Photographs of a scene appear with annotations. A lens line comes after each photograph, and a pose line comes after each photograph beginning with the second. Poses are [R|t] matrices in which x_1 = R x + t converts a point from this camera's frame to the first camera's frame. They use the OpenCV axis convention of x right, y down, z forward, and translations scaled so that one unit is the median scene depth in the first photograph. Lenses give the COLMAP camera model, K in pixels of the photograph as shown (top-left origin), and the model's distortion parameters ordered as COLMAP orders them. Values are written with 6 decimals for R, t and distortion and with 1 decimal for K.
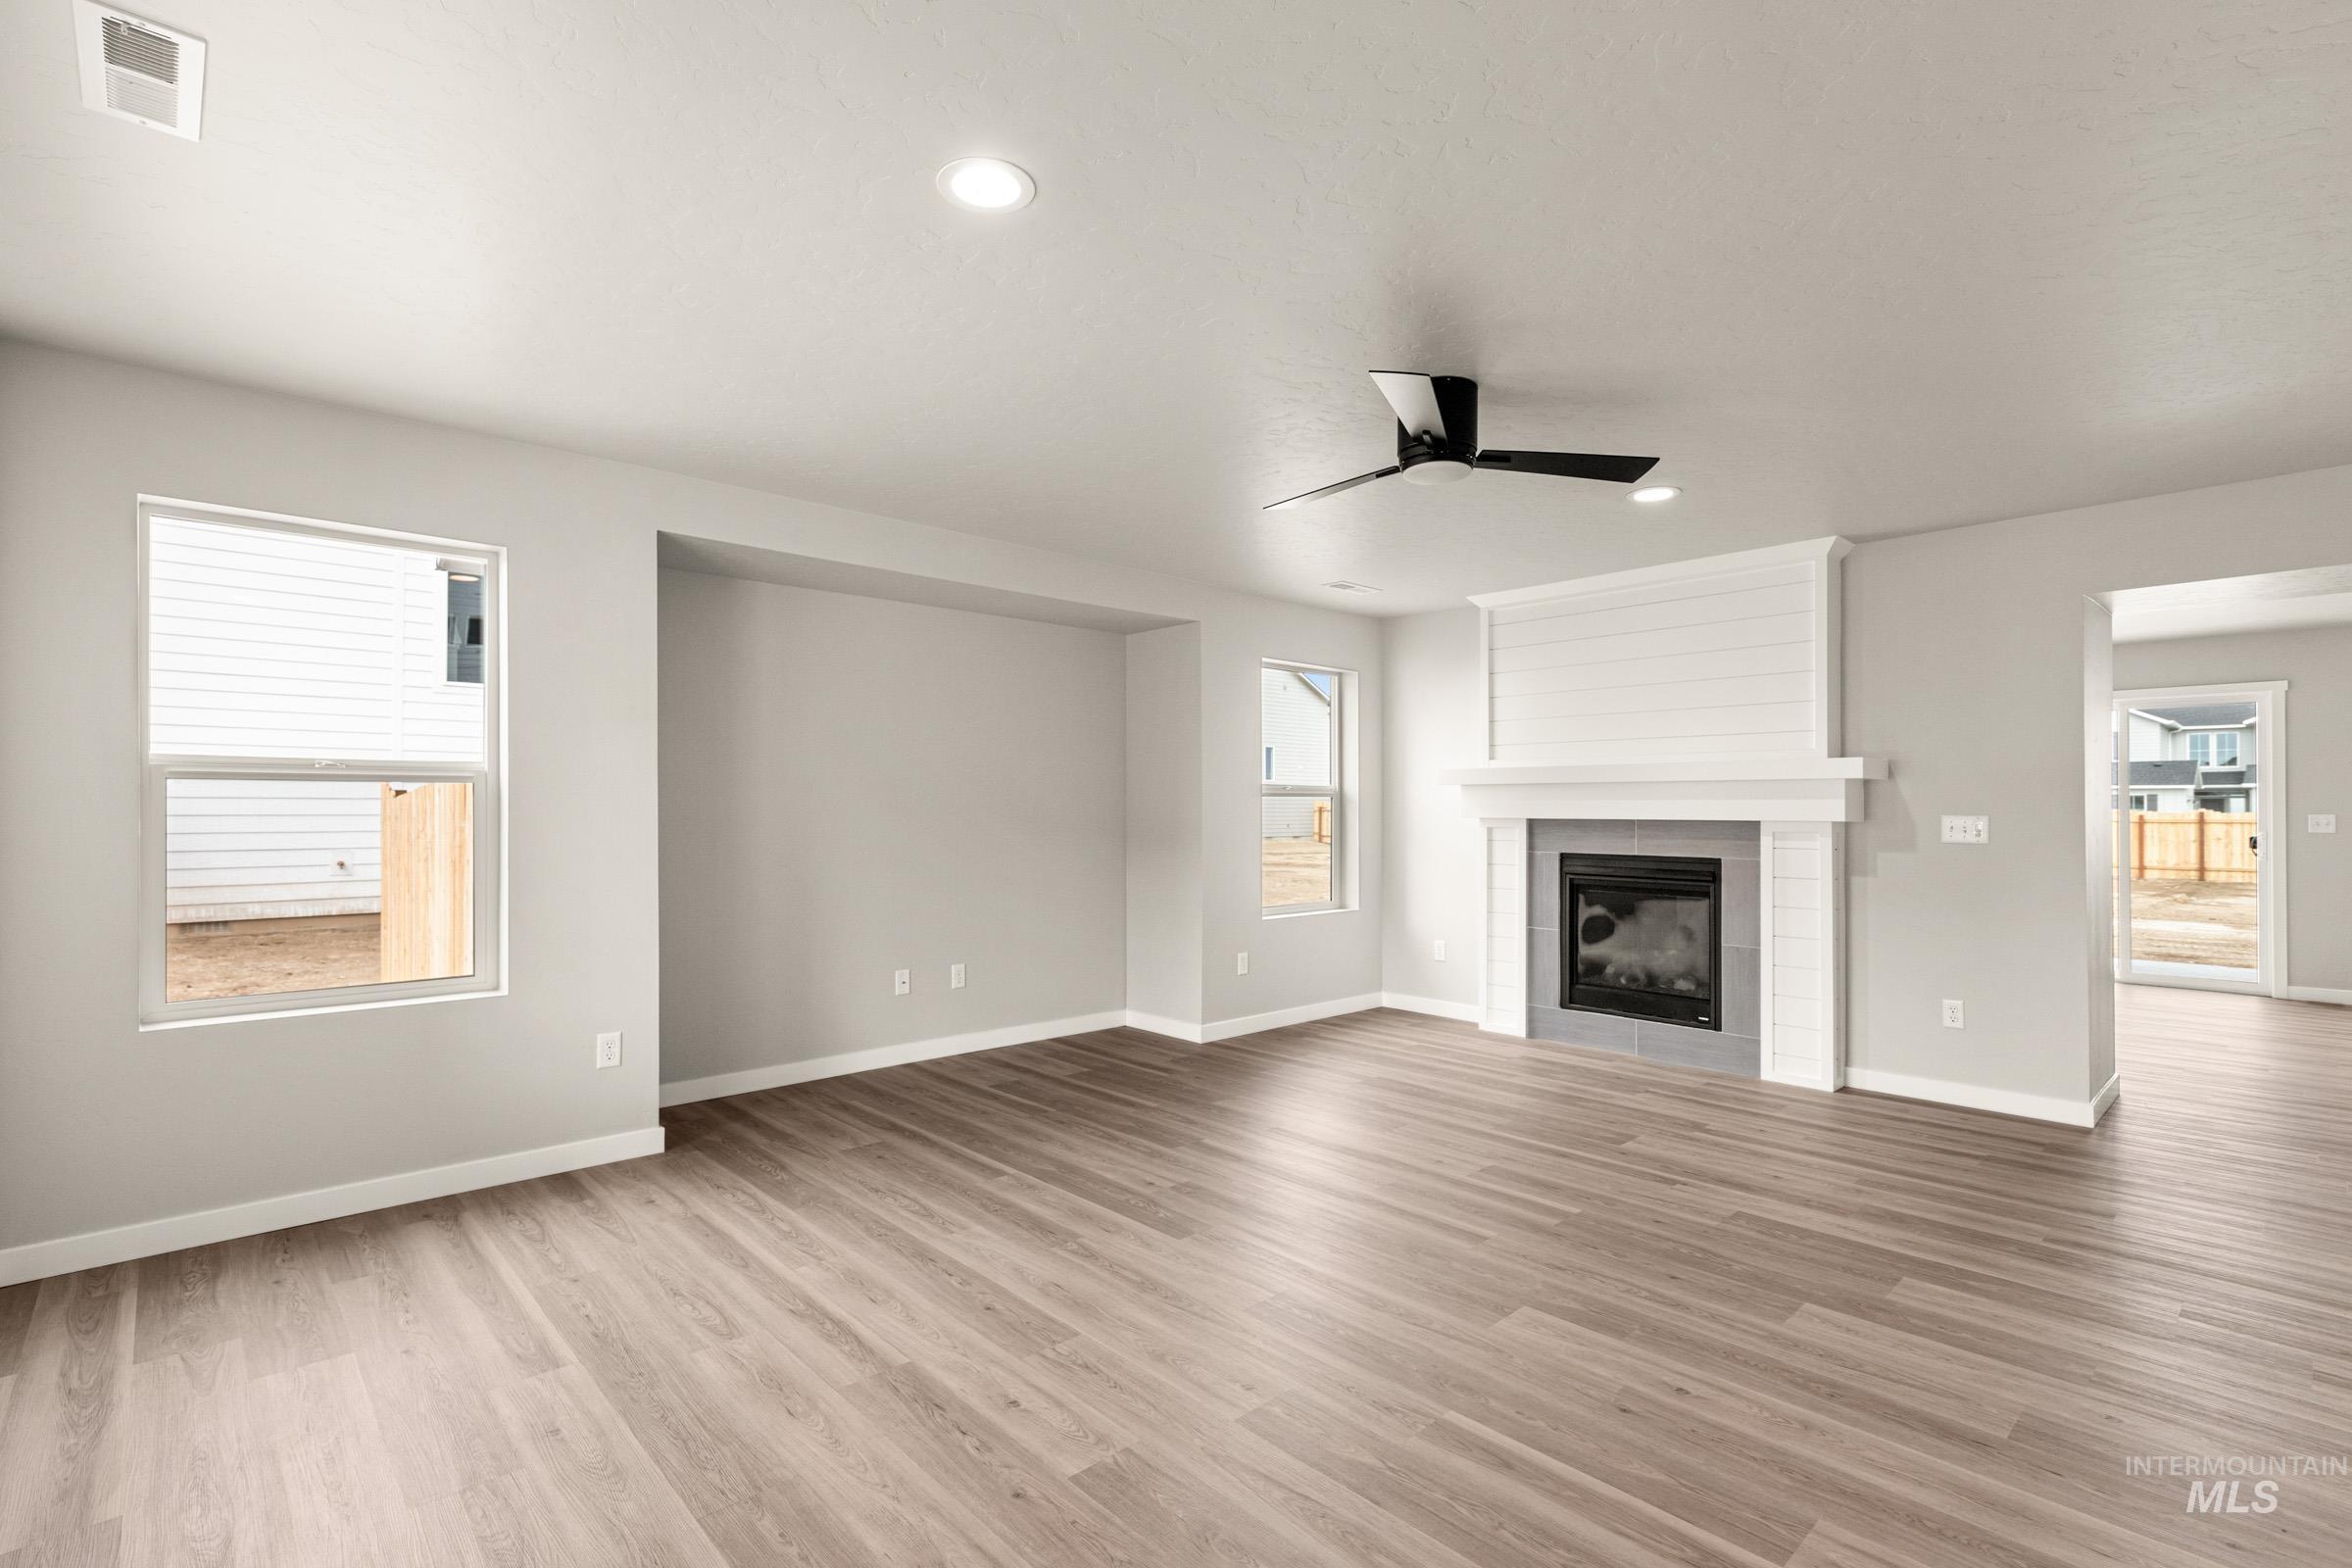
lens RADIAL K [[1086.9, 0, 1190.6], [0, 1086.9, 794.5], [0, 0, 1]] dist [0.016322, -0.002370]
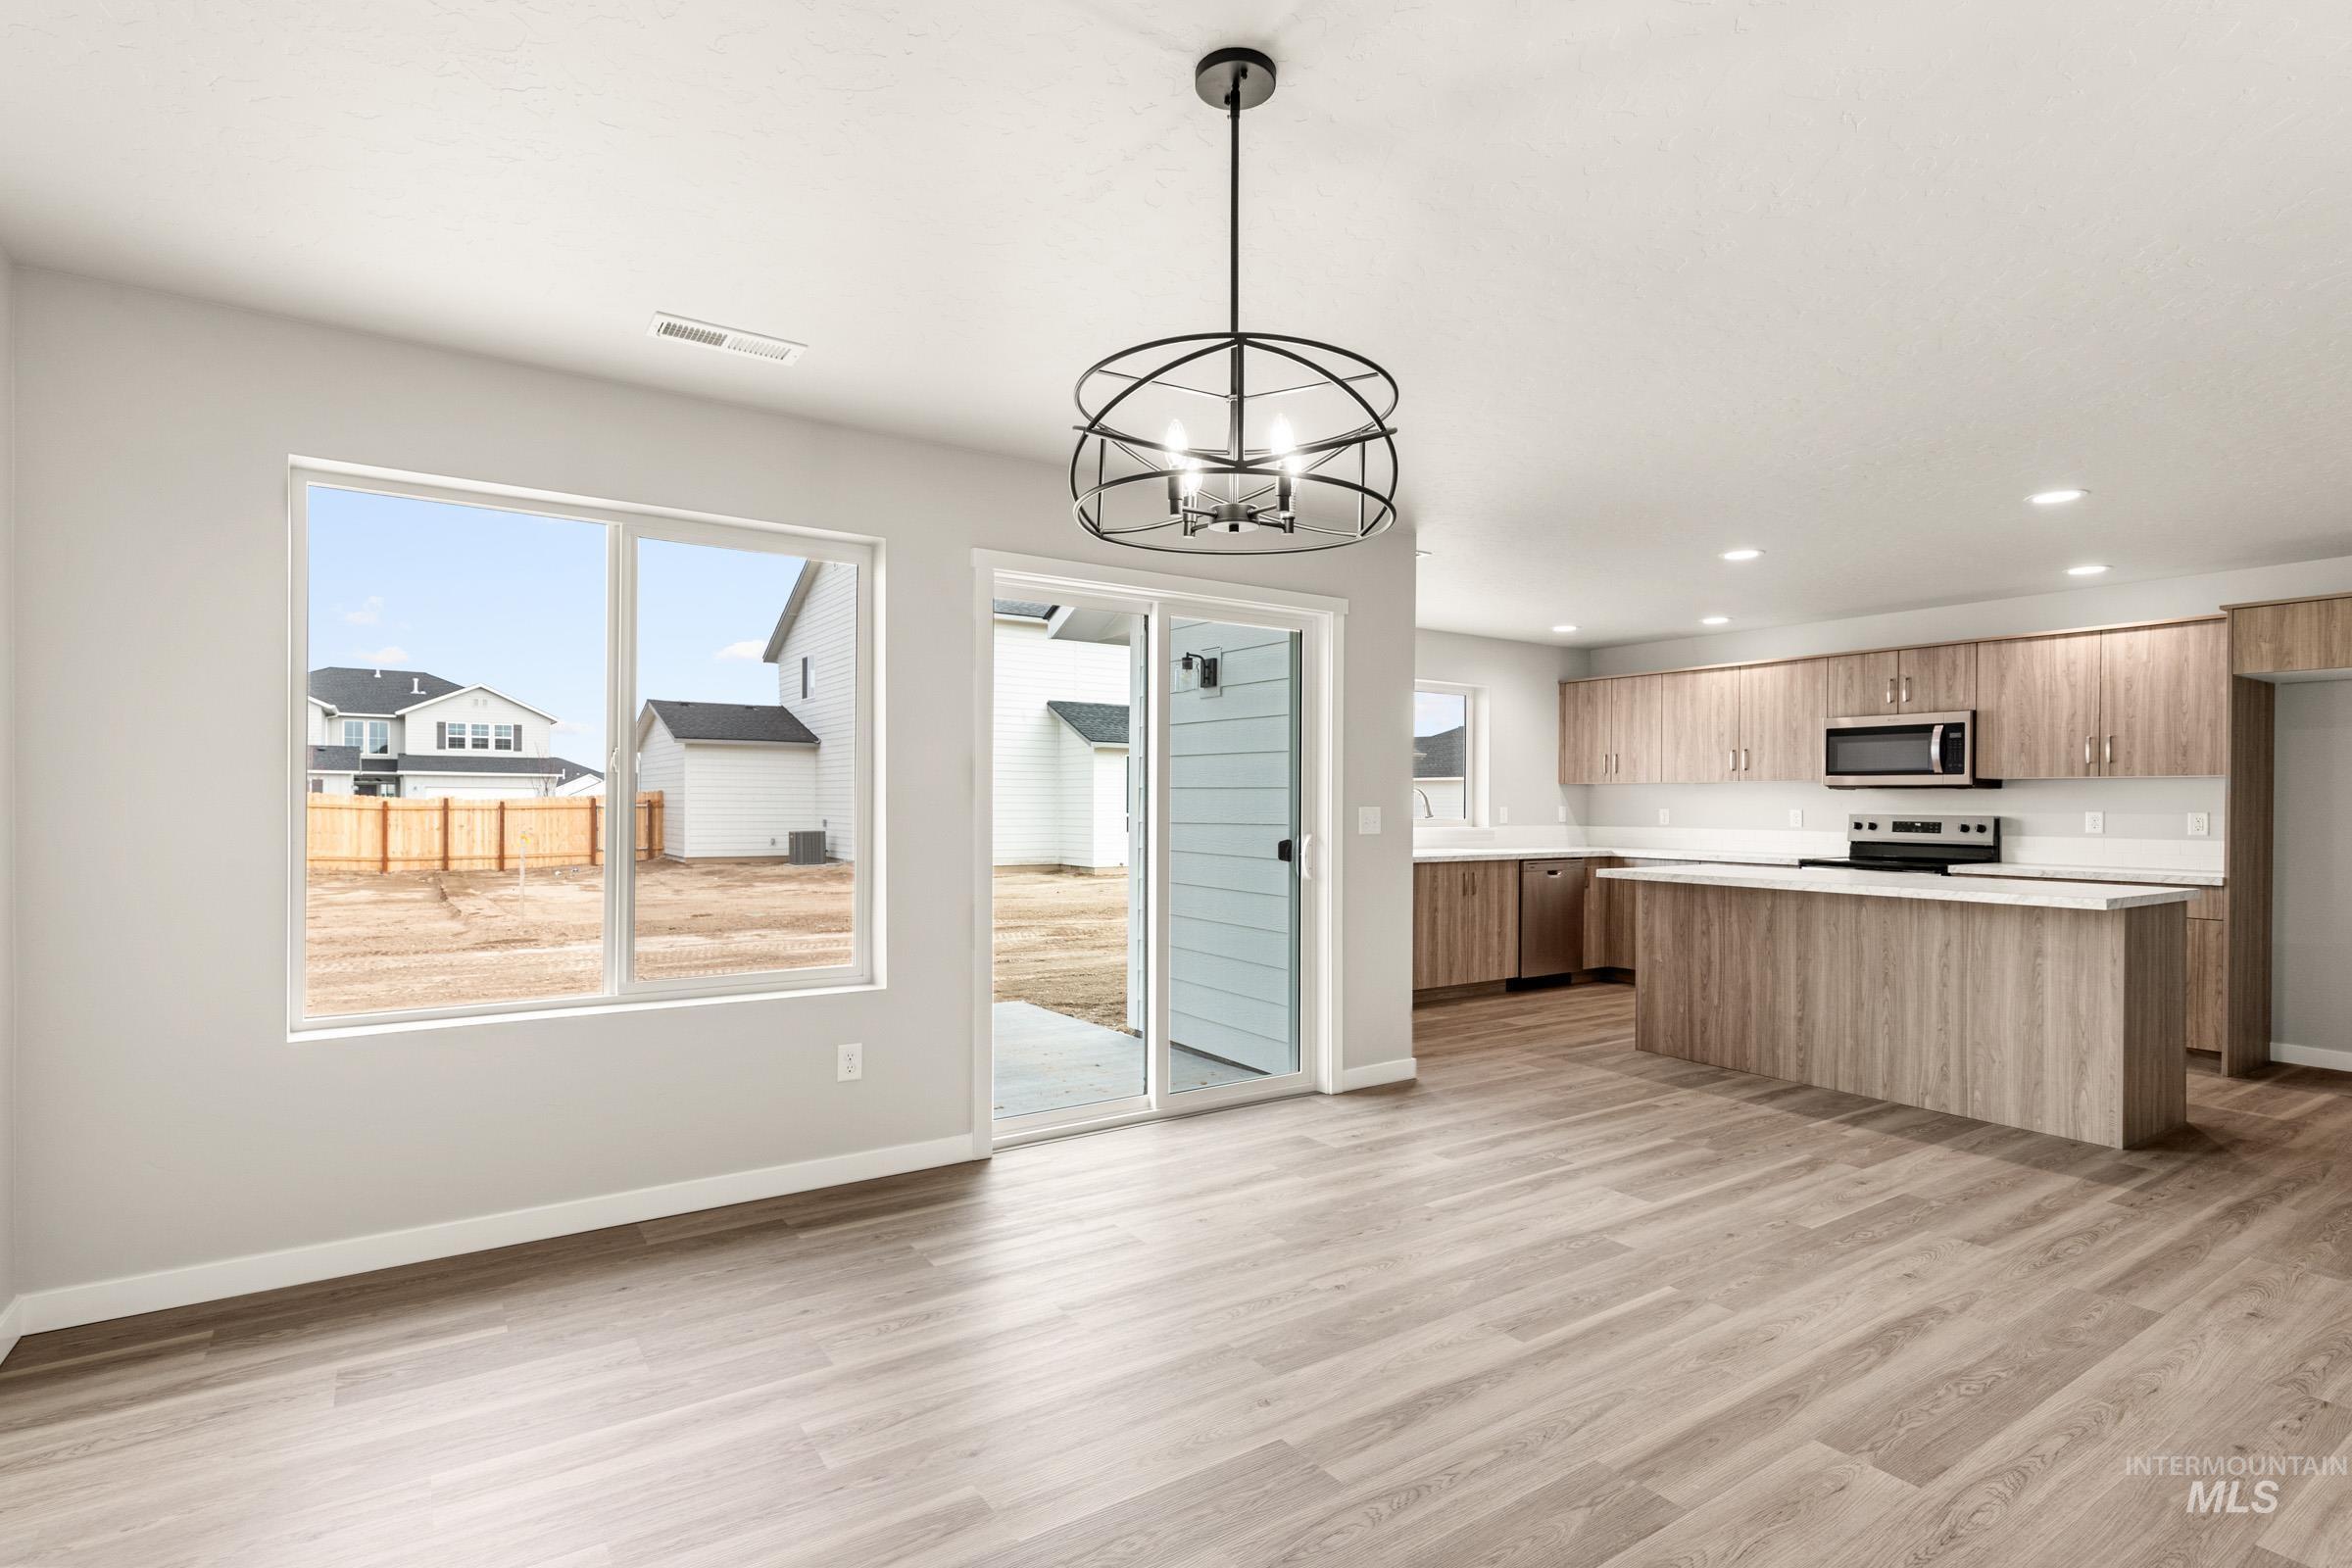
lens RADIAL K [[1086.9, 0, 1137.0], [0, 1086.9, 809.6], [0, 0, 1]] dist [0.016322, -0.002370]
pose [[0.176281, -0.006727, 0.984317, 0.406328], [-0.020272, 0.999740, 0.010463, 0.018910], [-0.984131, -0.021798, 0.176099, 1.233184]]
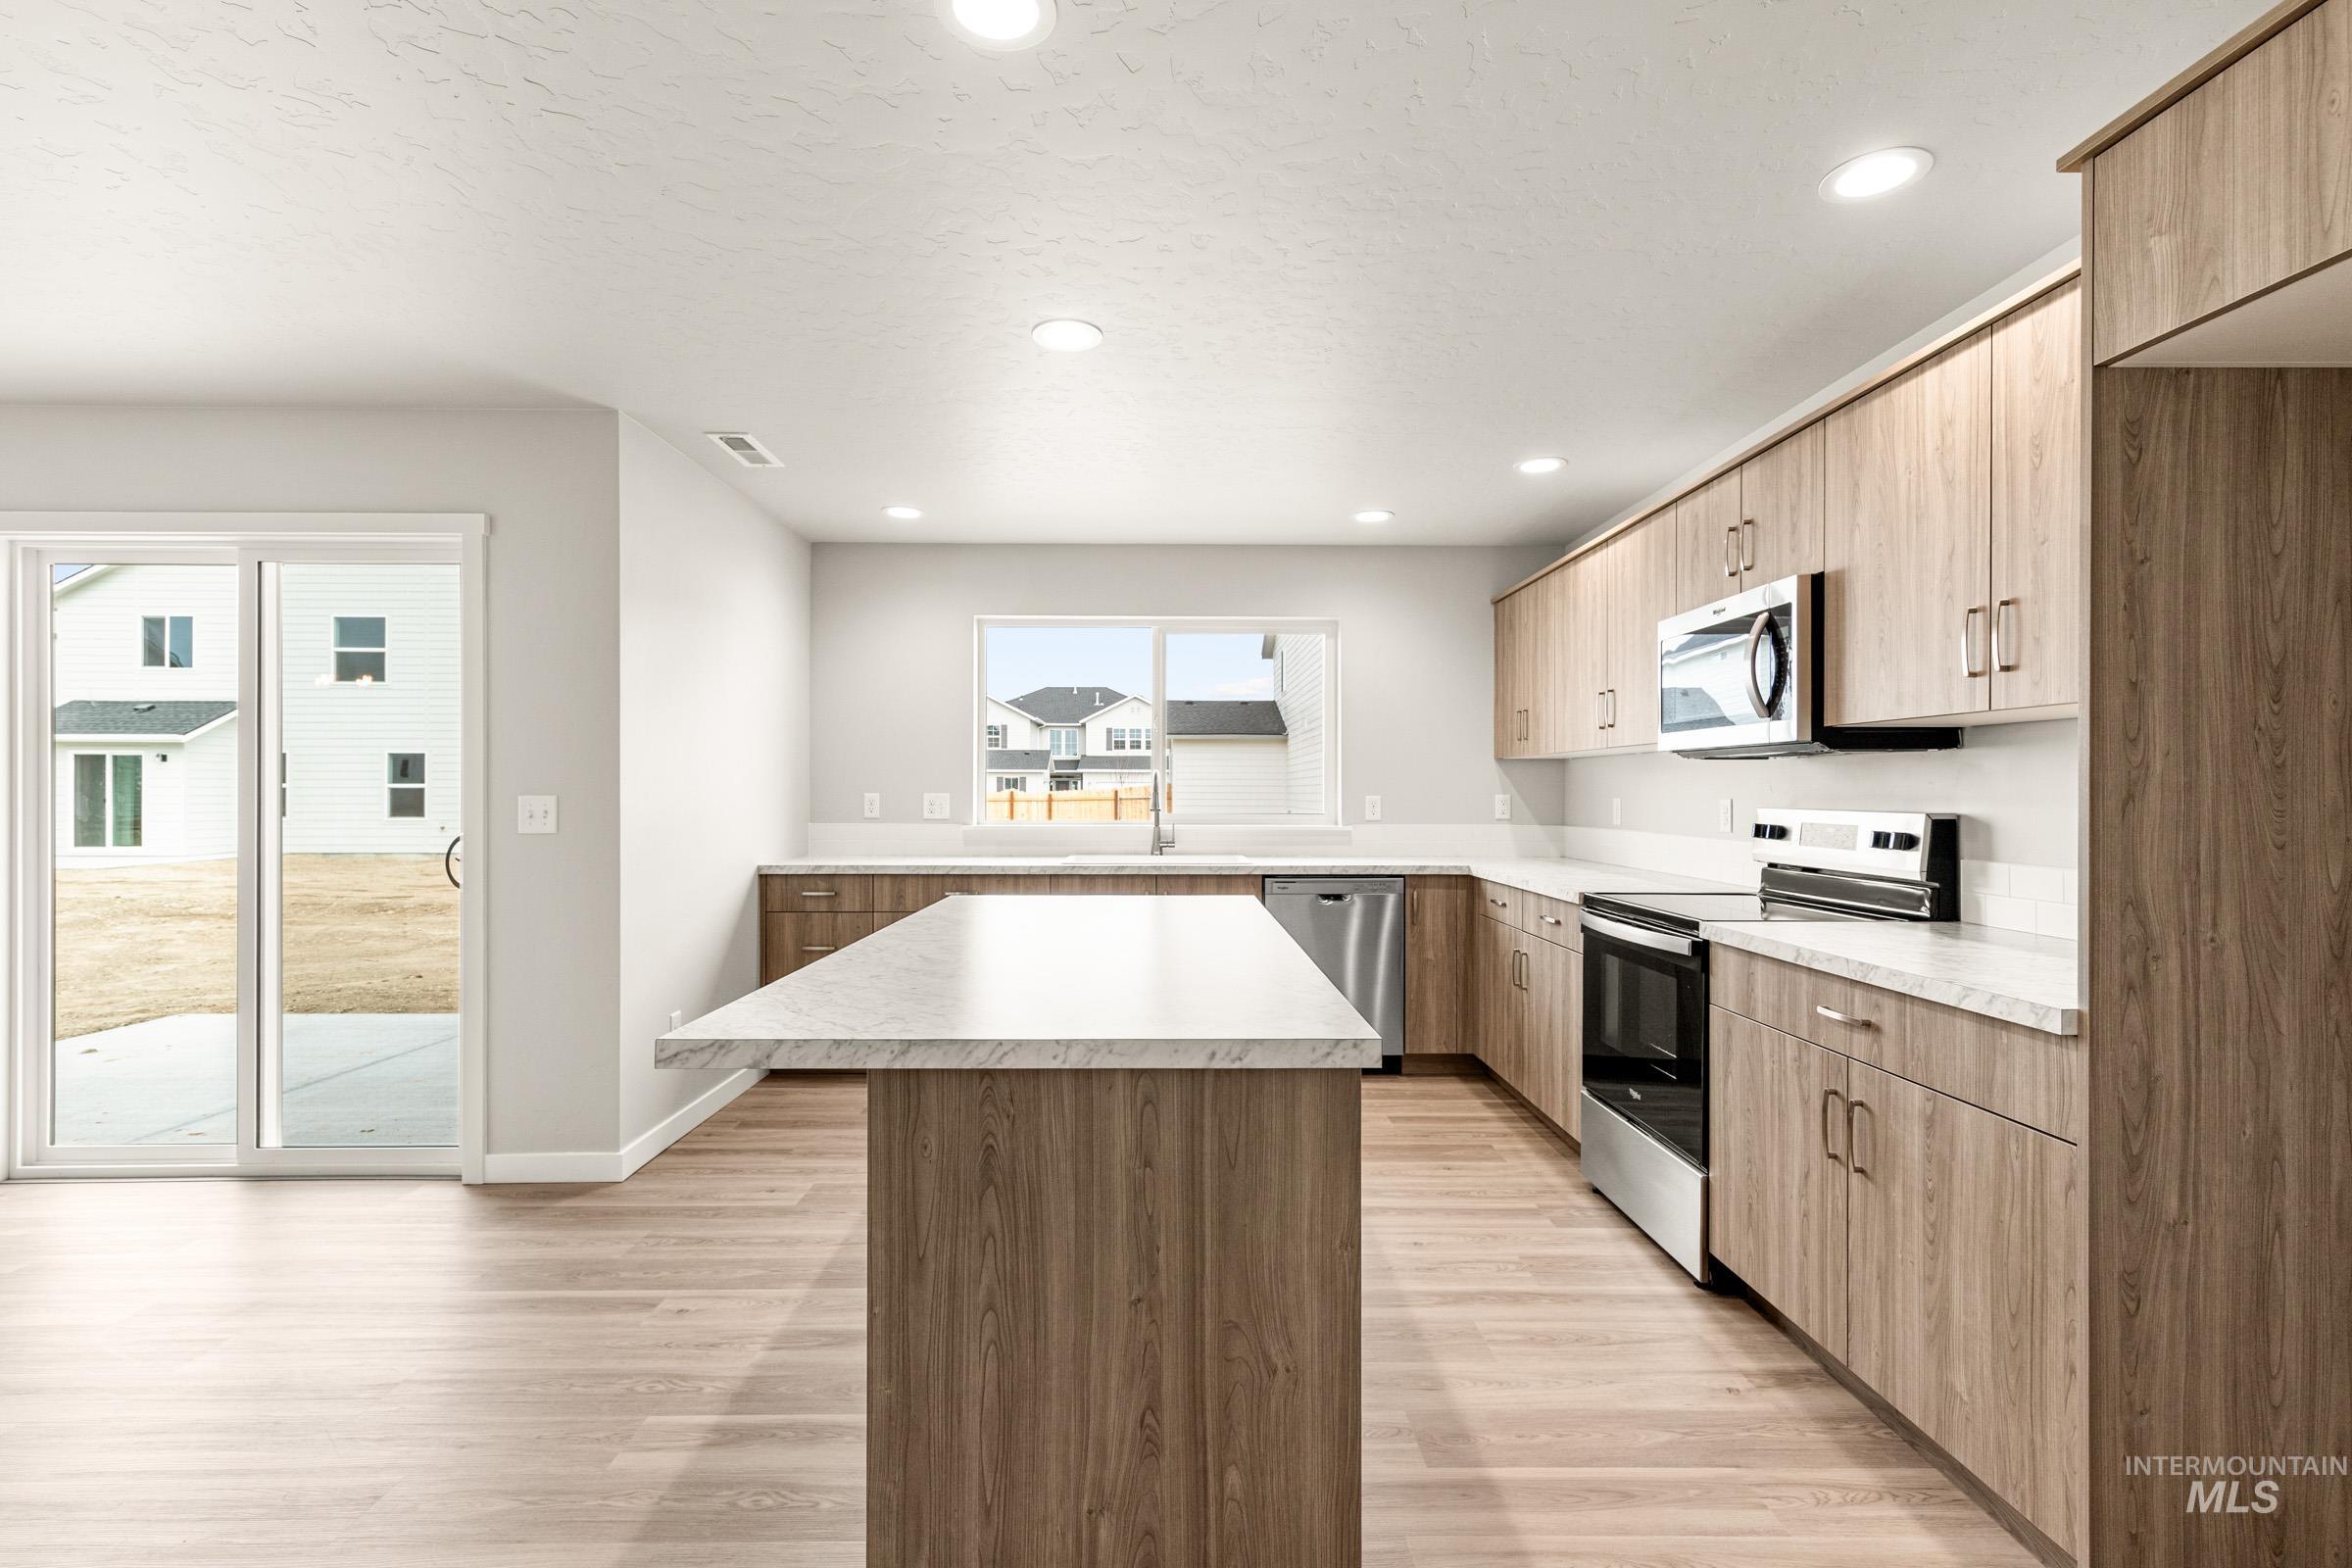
lens RADIAL K [[1086.9, 0, 1177.0], [0, 1086.9, 789.2], [0, 0, 1]] dist [0.016322, -0.002370]
pose [[0.672838, 0.001041, 0.739789, 1.022548], [-0.011045, 0.999902, 0.008638, 0.009616], [-0.739707, -0.013983, 0.672784, 0.561295]]
